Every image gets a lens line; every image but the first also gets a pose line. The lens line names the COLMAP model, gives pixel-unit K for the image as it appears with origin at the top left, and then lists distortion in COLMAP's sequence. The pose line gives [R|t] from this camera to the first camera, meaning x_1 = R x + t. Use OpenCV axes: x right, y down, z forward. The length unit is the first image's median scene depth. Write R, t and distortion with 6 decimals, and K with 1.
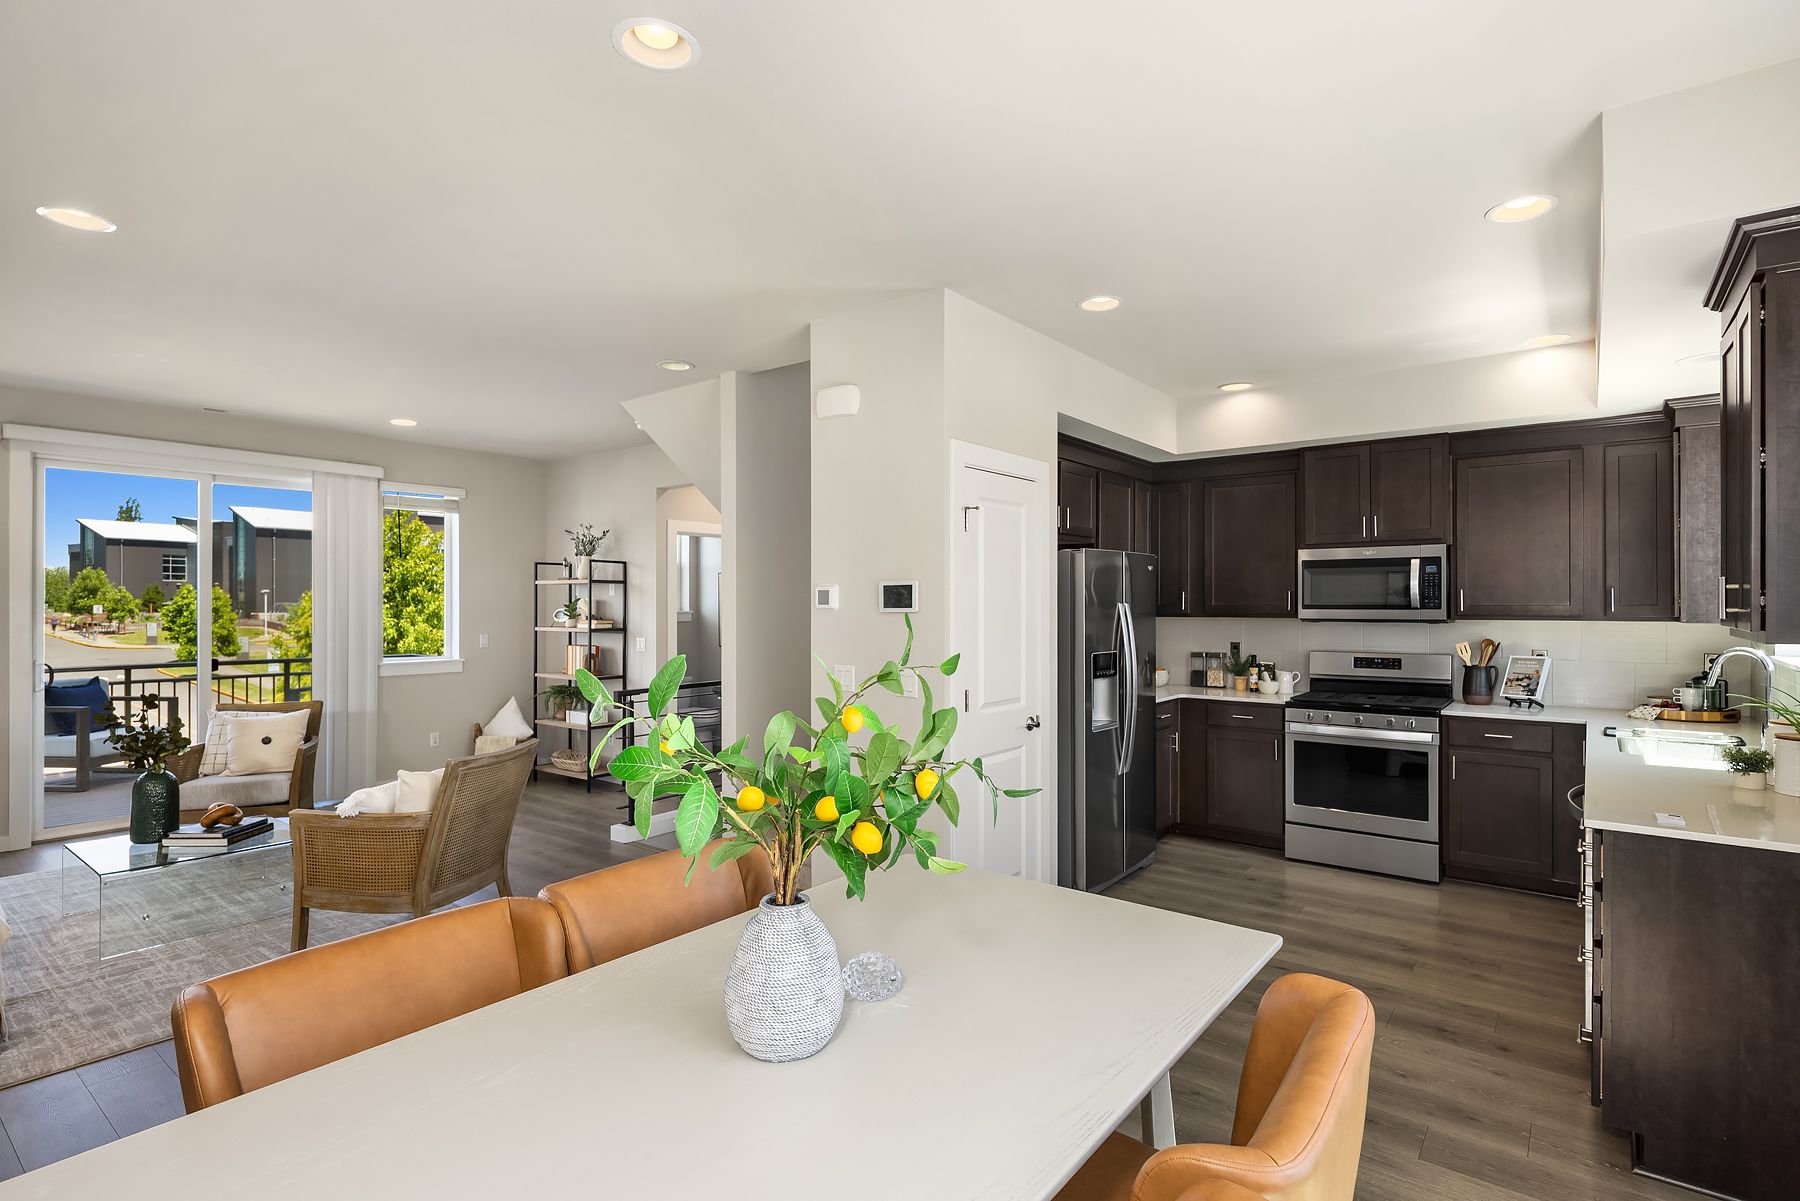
lens RADIAL K [[879.6, 0, 894.1], [0, 879.6, 603.9], [0, 0, 1]] dist [0.005835, -0.002593]
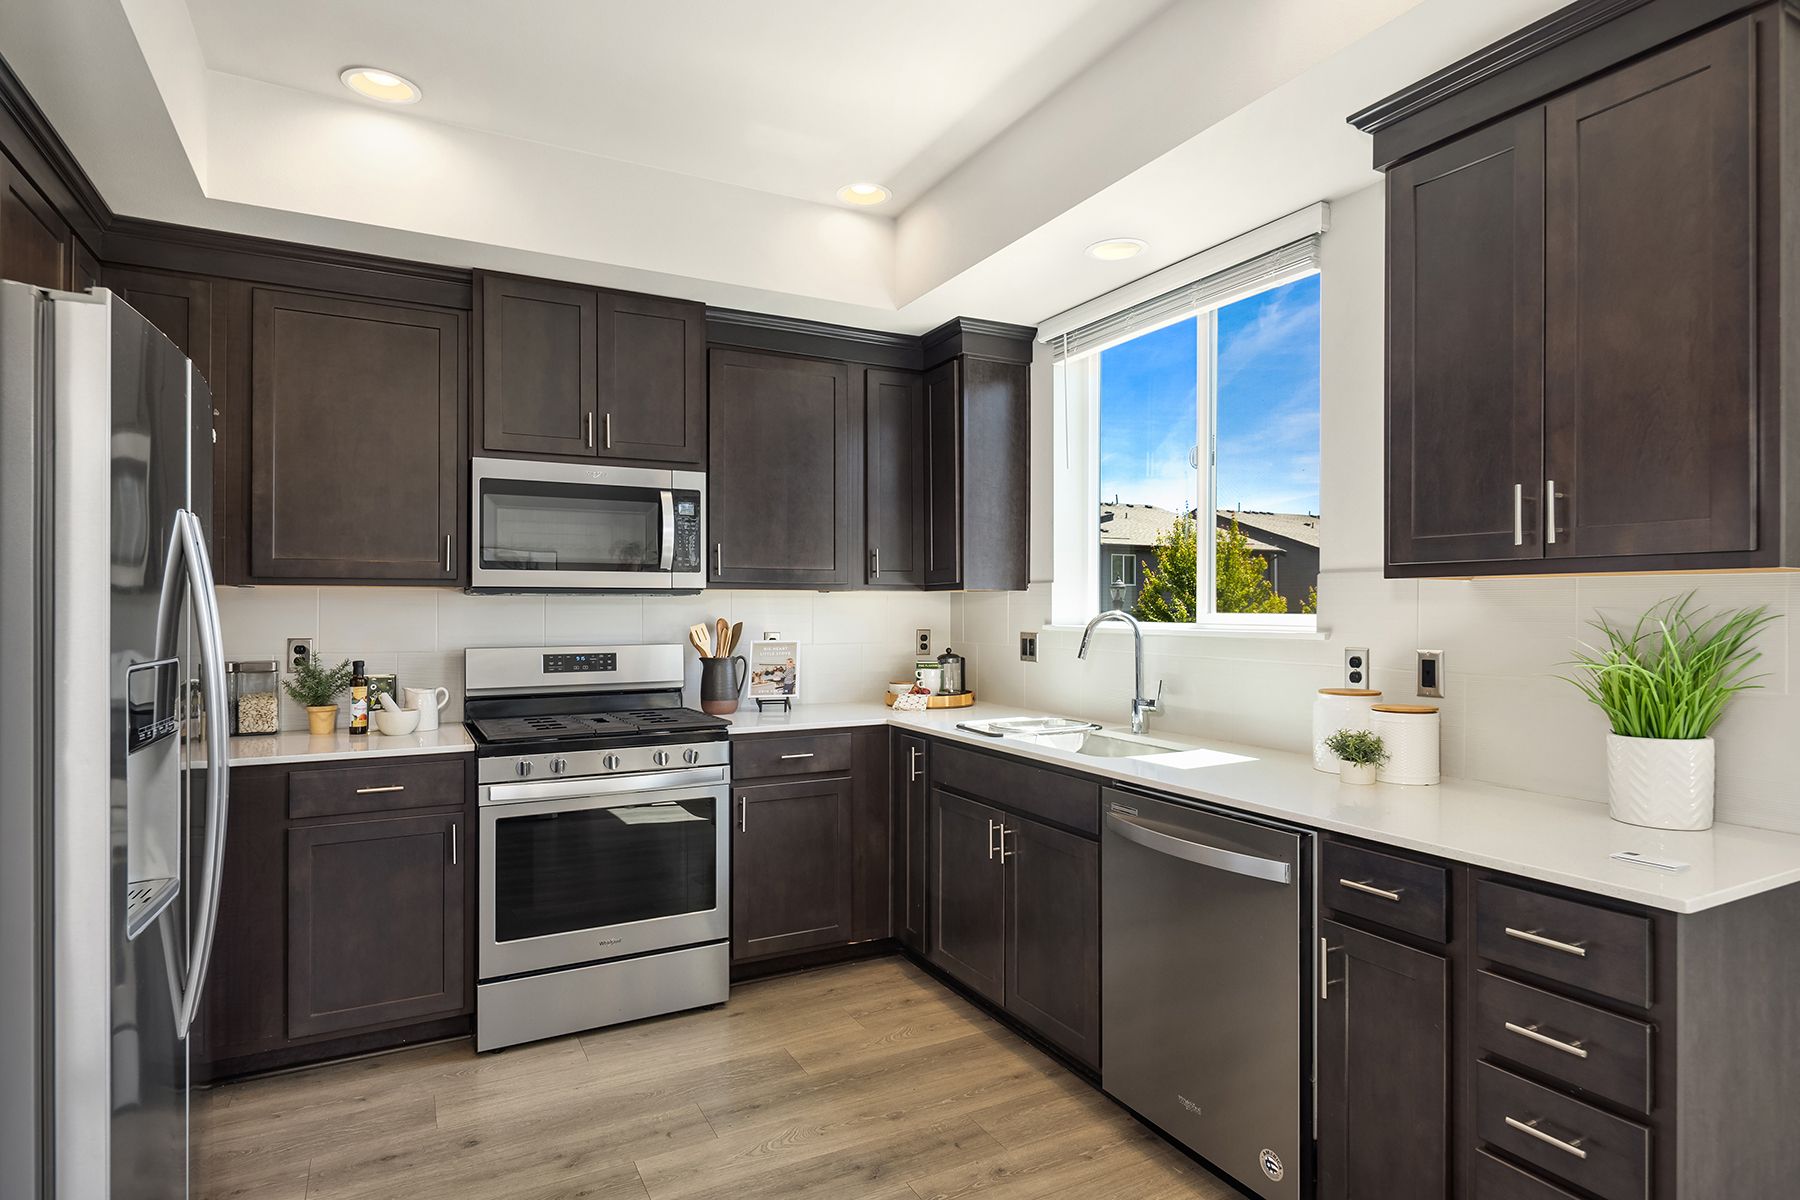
lens RADIAL K [[956.4, 0, 905.2], [0, 956.4, 609.8], [0, 0, 1]] dist [0.003939, 0.000694]
pose [[0.395981, -0.001190, 0.918258, 0.034934], [-0.000537, 0.999999, 0.001527, 0.032250], [-0.918258, -0.001098, 0.395980, 0.576774]]
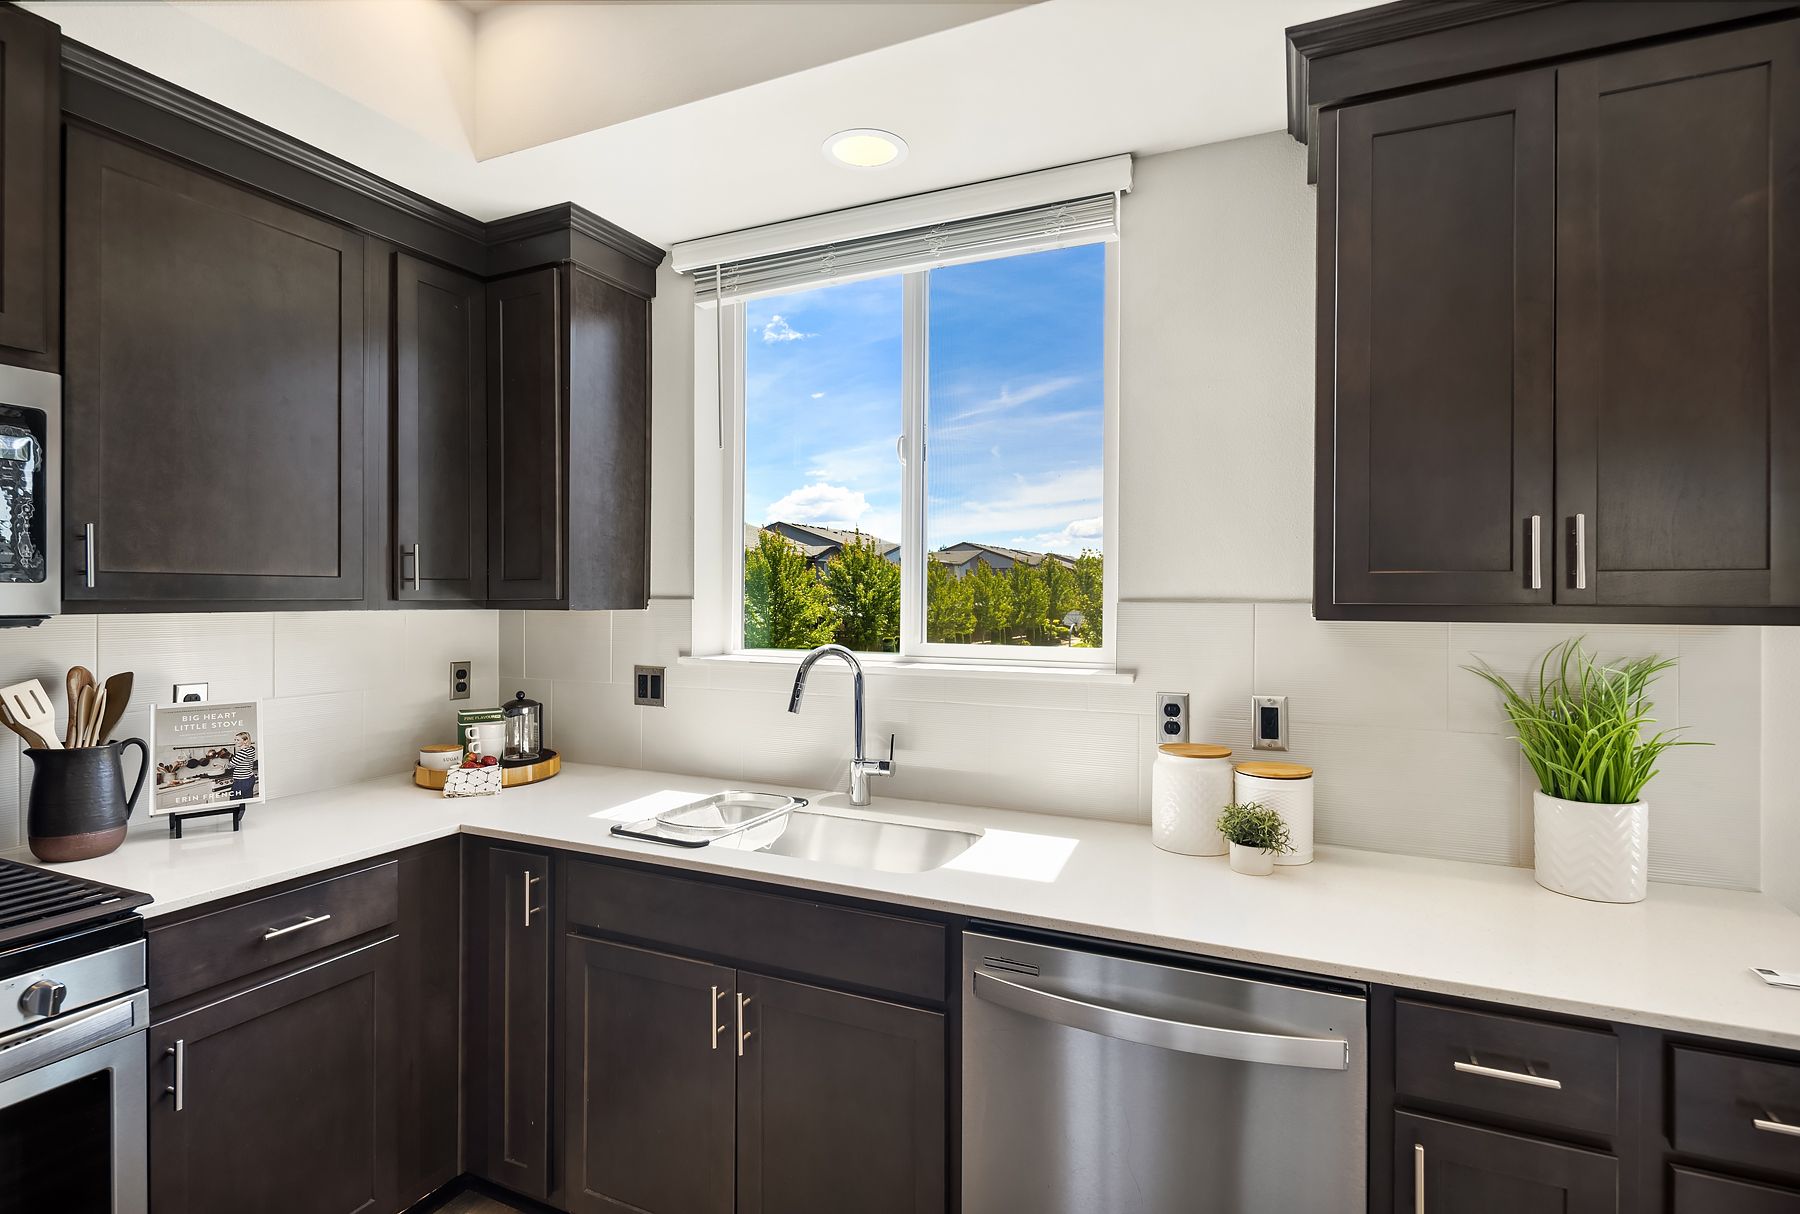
lens RADIAL K [[877.2, 0, 894.0], [0, 877.2, 597.8], [0, 0, 1]] dist [0.002205, -0.002081]
pose [[-0.238947, -0.001156, 0.971032, 0.248156], [-0.002893, 0.999996, 0.000478, 0.010621], [-0.971028, -0.002695, -0.238949, 0.775422]]
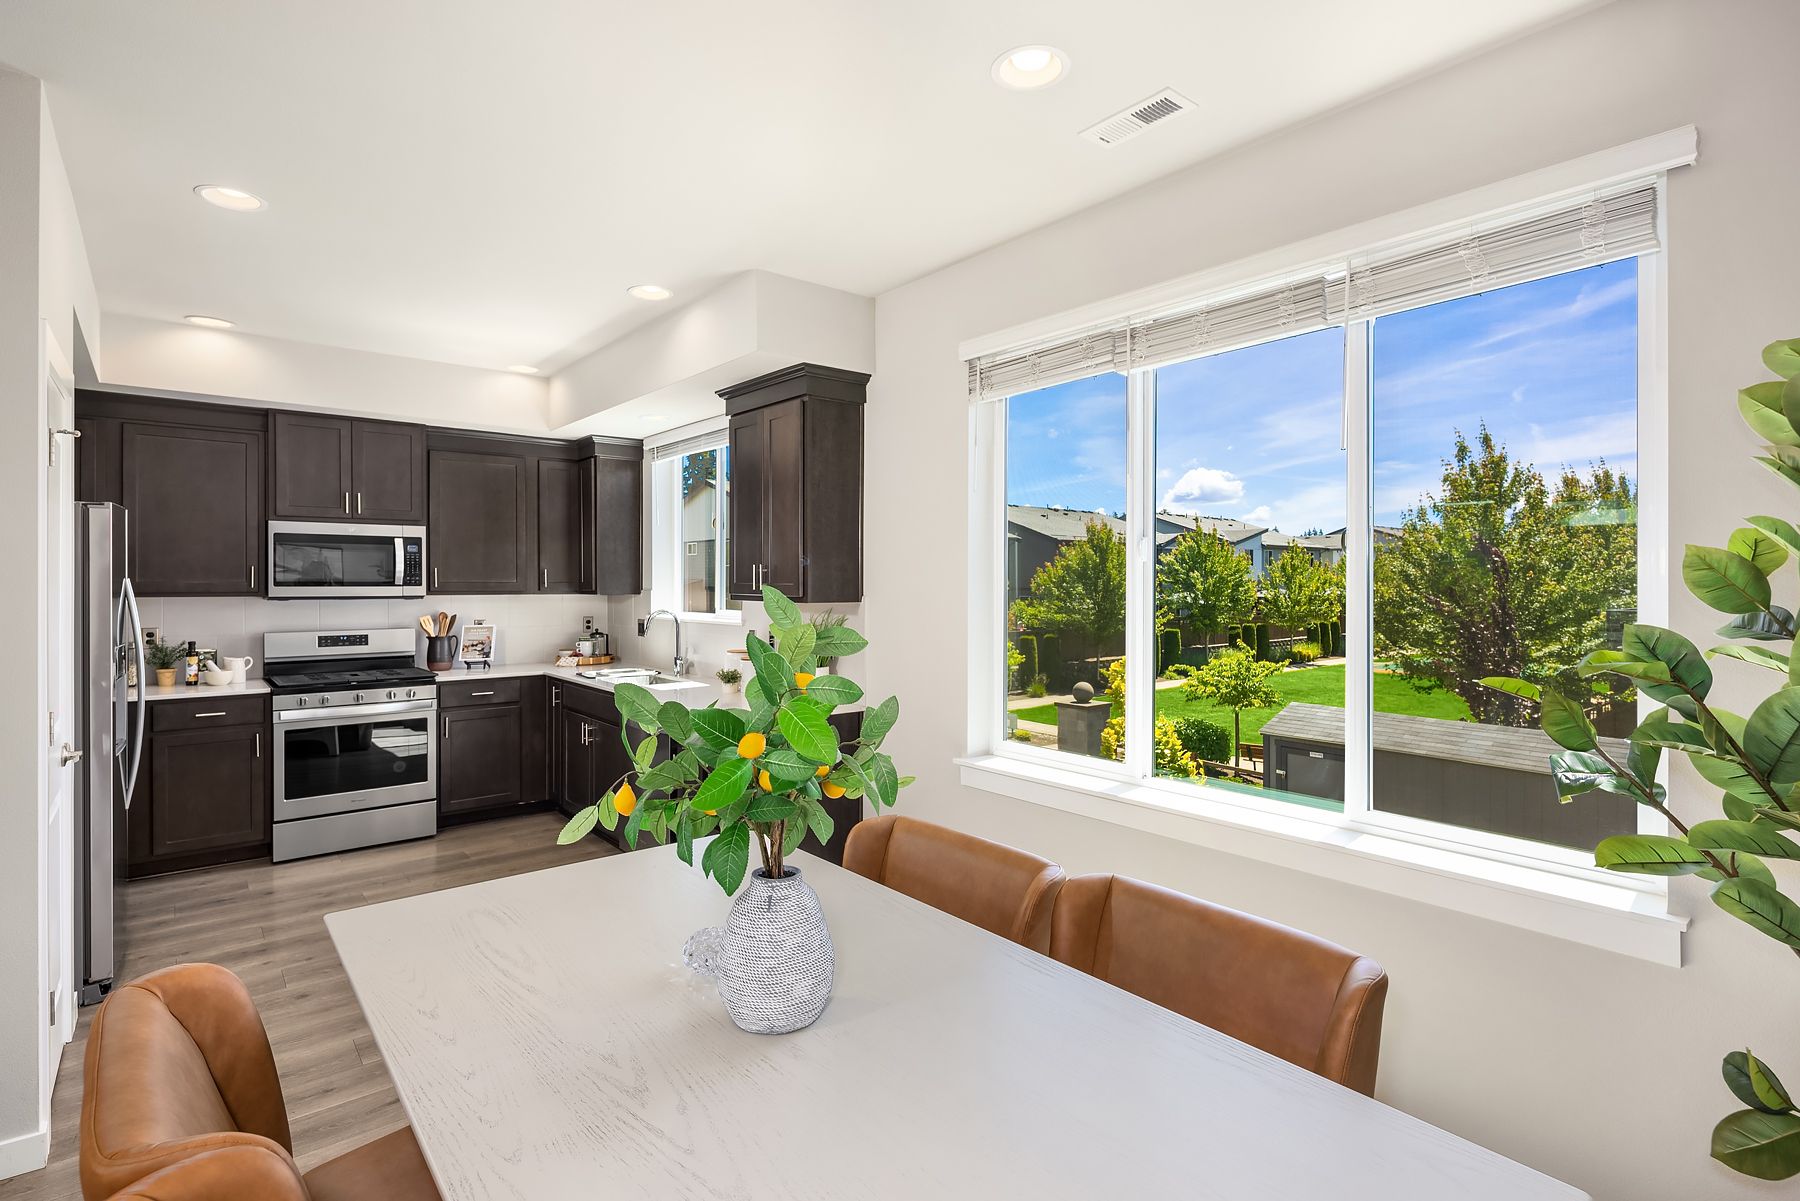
lens RADIAL K [[879.6, 0, 907.7], [0, 879.6, 591.7], [0, 0, 1]] dist [0.005835, -0.002593]
pose [[0.204133, -0.010030, 0.978892, -0.315767], [-0.002739, 0.999938, 0.010816, -0.000170], [-0.978939, -0.004890, 0.204093, 0.190378]]
